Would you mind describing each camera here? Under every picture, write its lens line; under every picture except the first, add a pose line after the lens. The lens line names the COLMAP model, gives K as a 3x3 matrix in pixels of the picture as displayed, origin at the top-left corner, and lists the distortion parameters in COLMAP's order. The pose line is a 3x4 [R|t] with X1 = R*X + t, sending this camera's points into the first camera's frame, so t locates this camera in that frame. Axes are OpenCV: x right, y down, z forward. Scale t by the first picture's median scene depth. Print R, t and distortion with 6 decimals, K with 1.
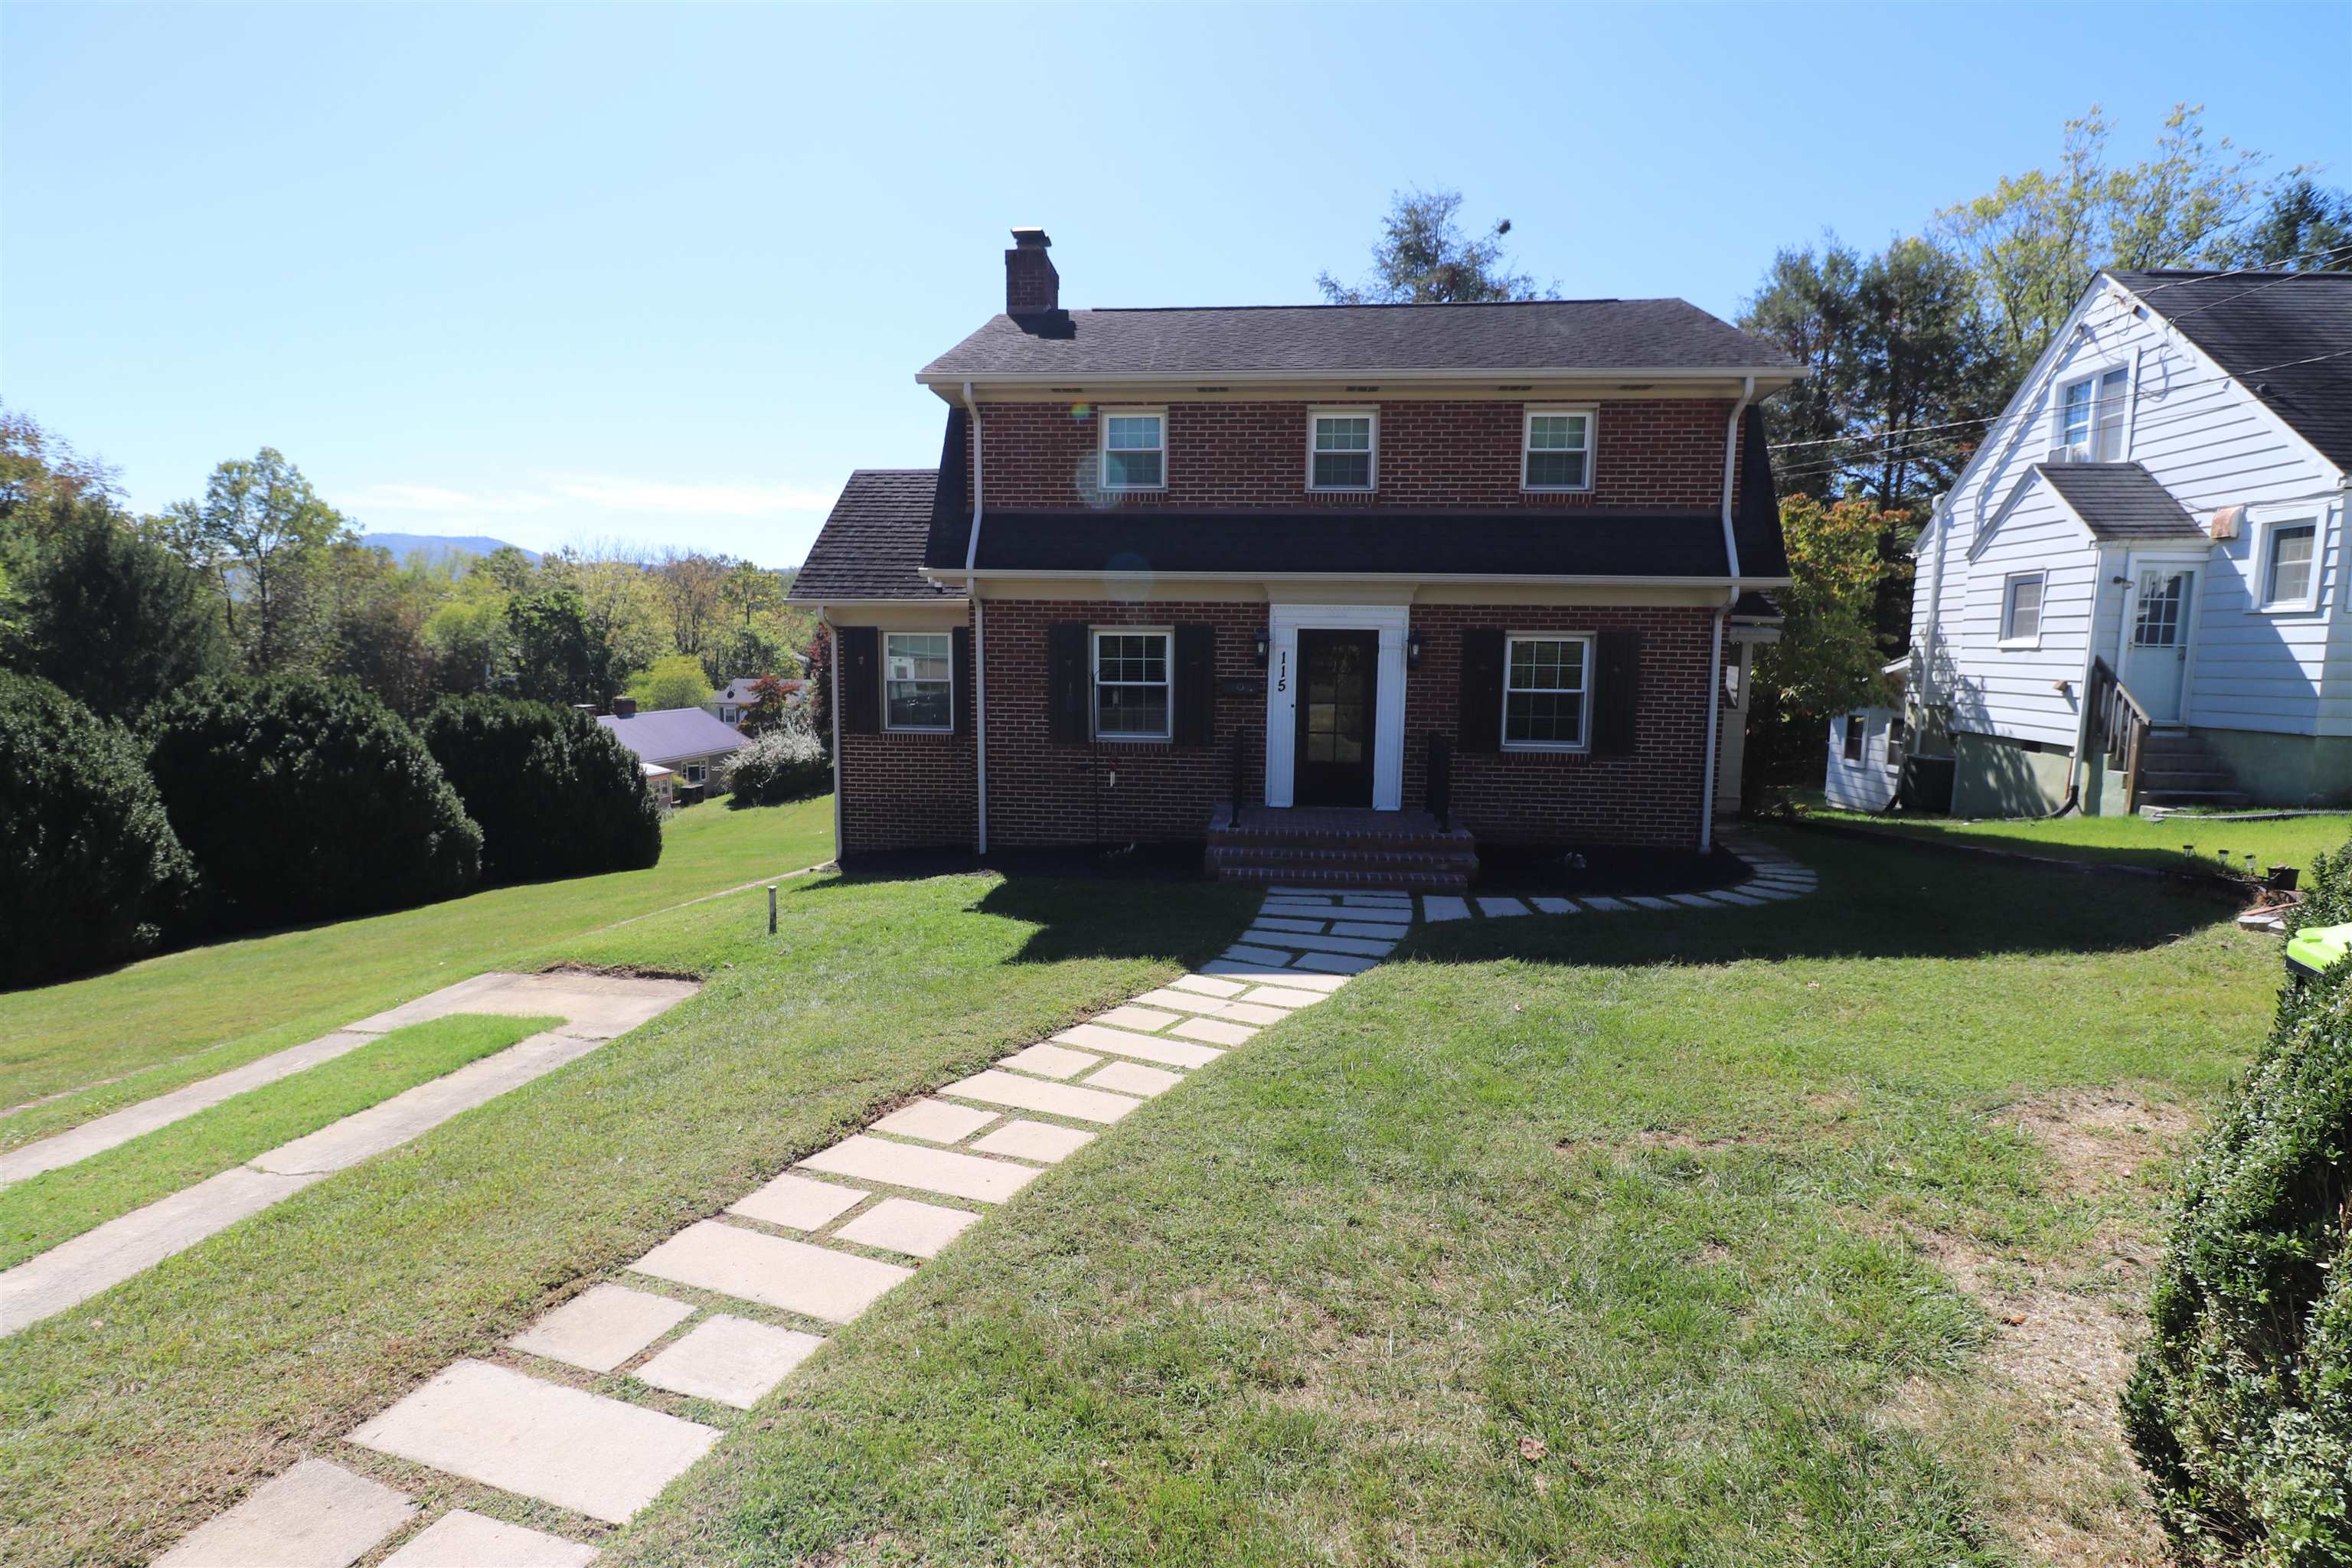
lens RADIAL K [[1088.8, 0, 1184.0], [0, 1088.8, 787.6], [0, 0, 1]] dist [0.000913, -0.012472]
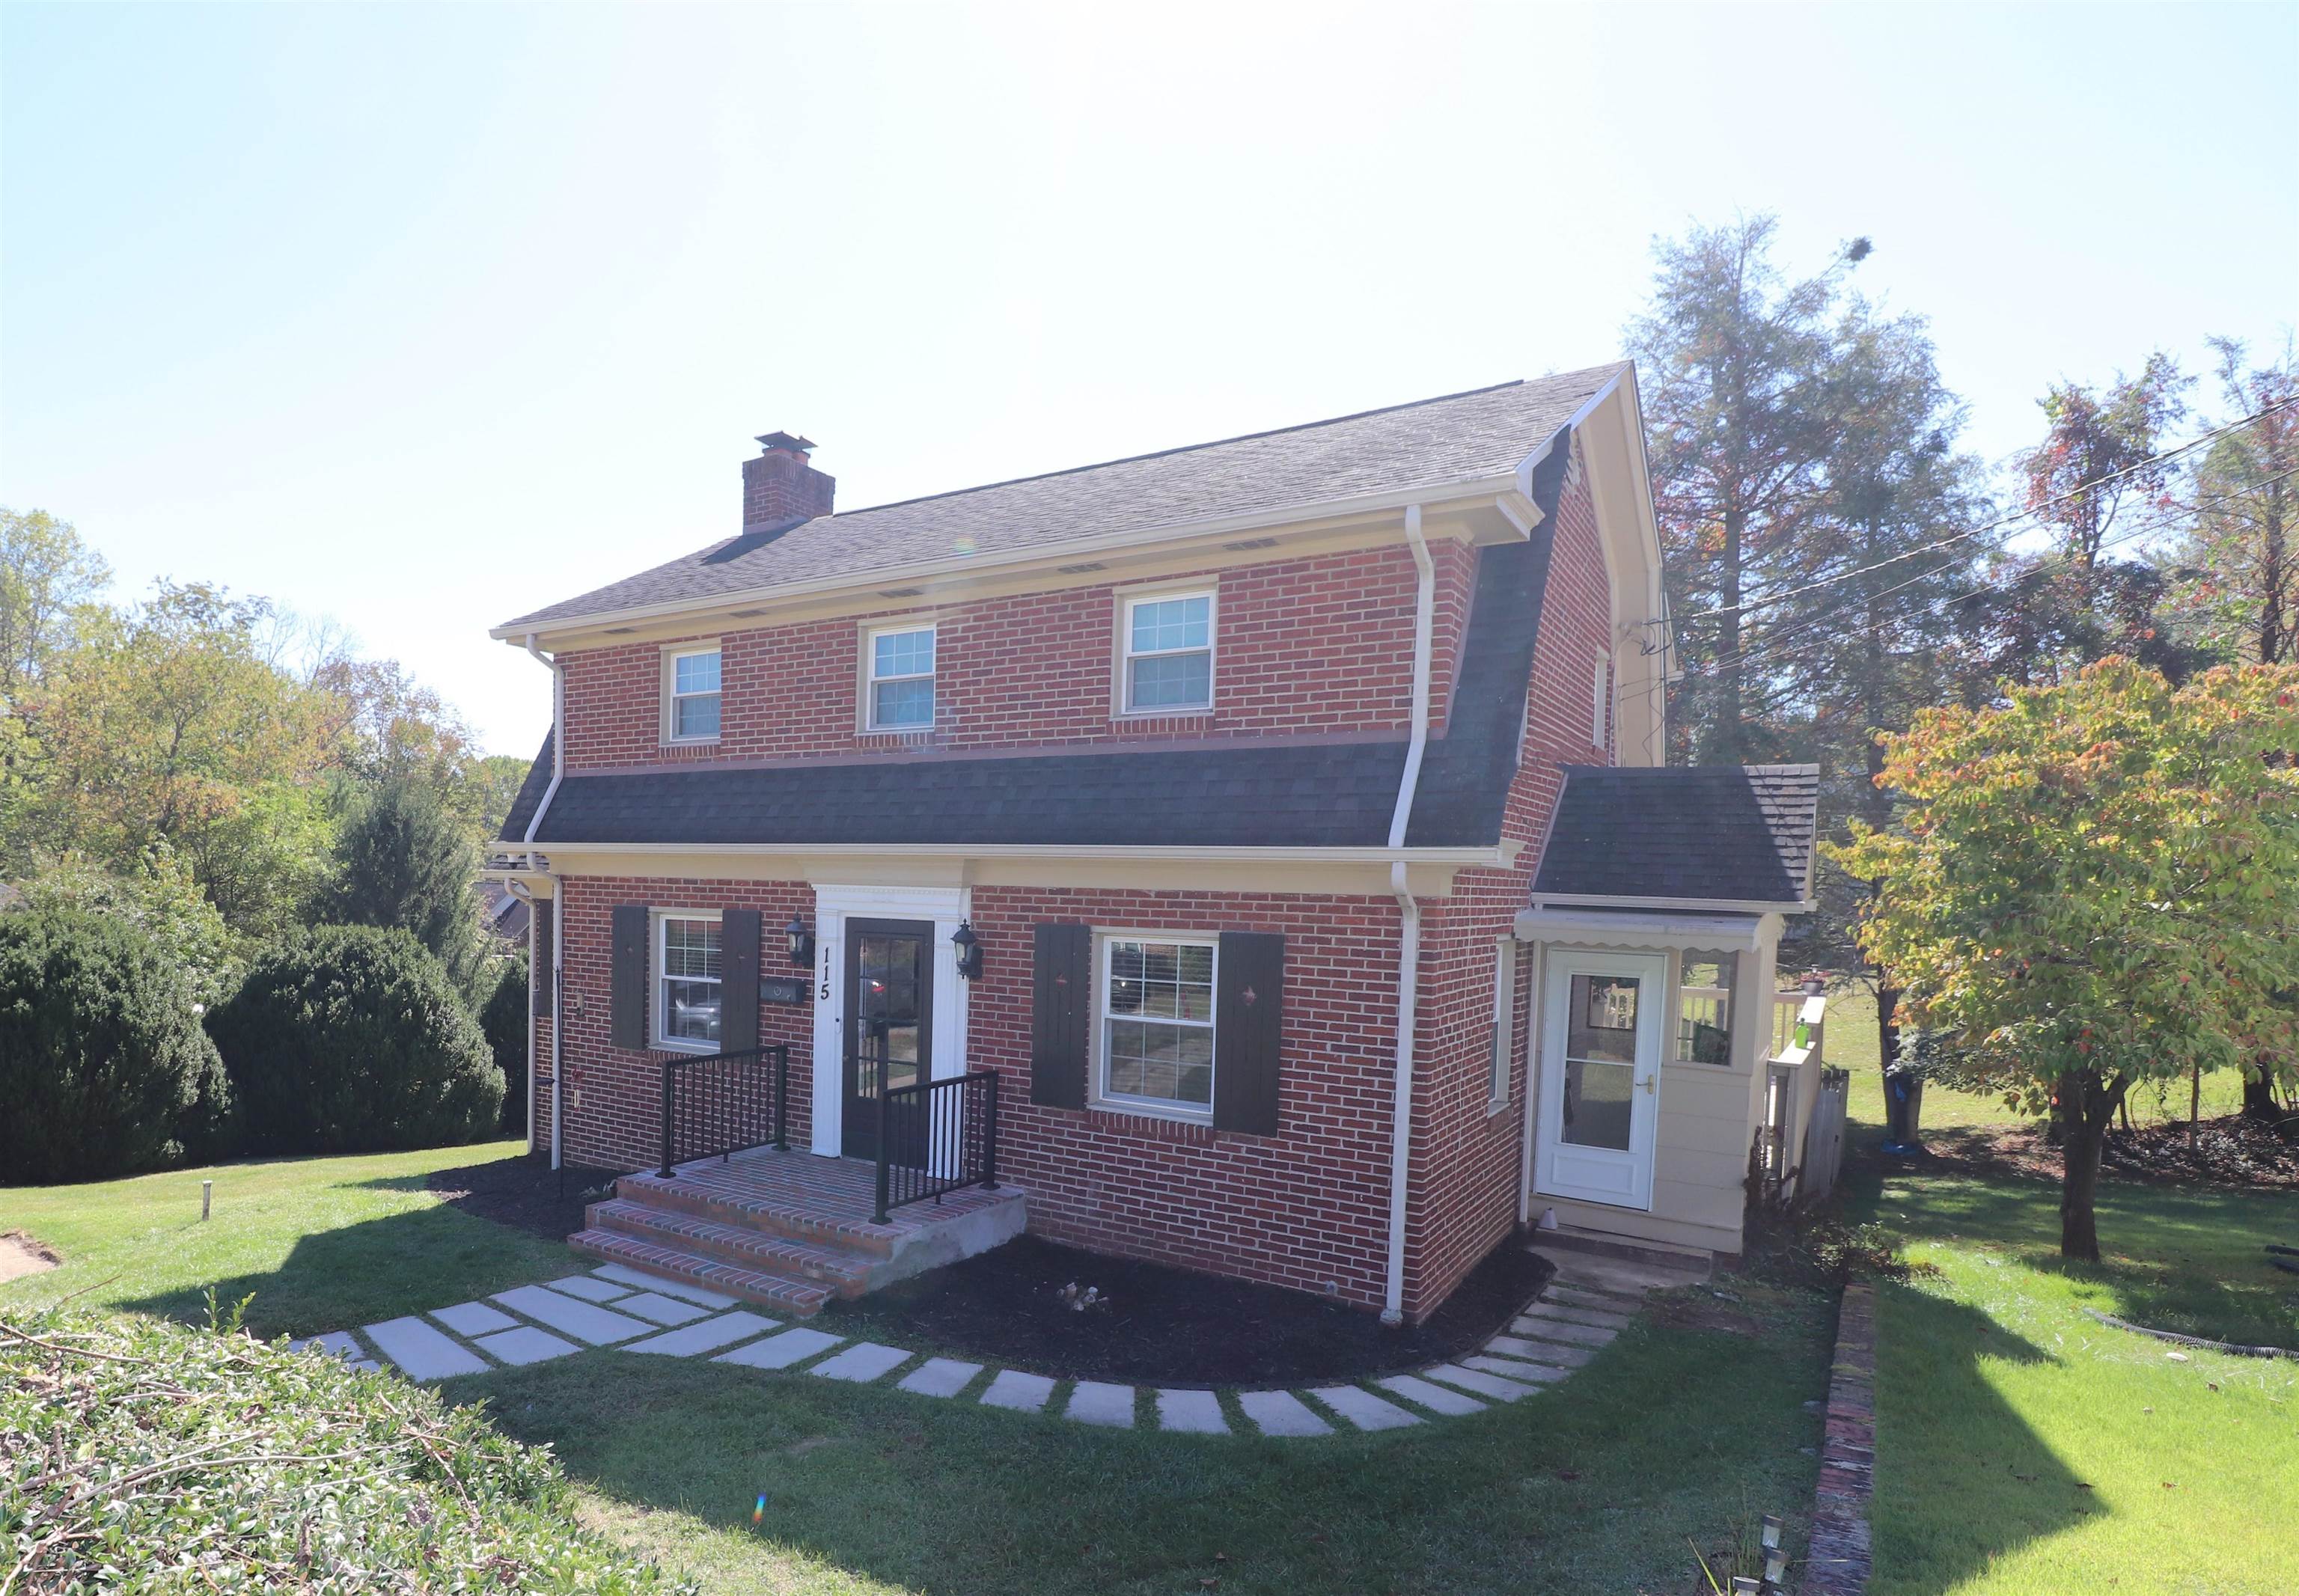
lens RADIAL K [[1317.6, 0, 882.4], [0, 1317.6, 986.3], [0, 0, 1]] dist [-0.001736, -0.000785]
pose [[0.853052, 0.047137, -0.519692, 0.428671], [-0.075249, 0.996614, -0.033124, -0.051269], [0.516371, 0.067363, 0.853711, 0.179682]]
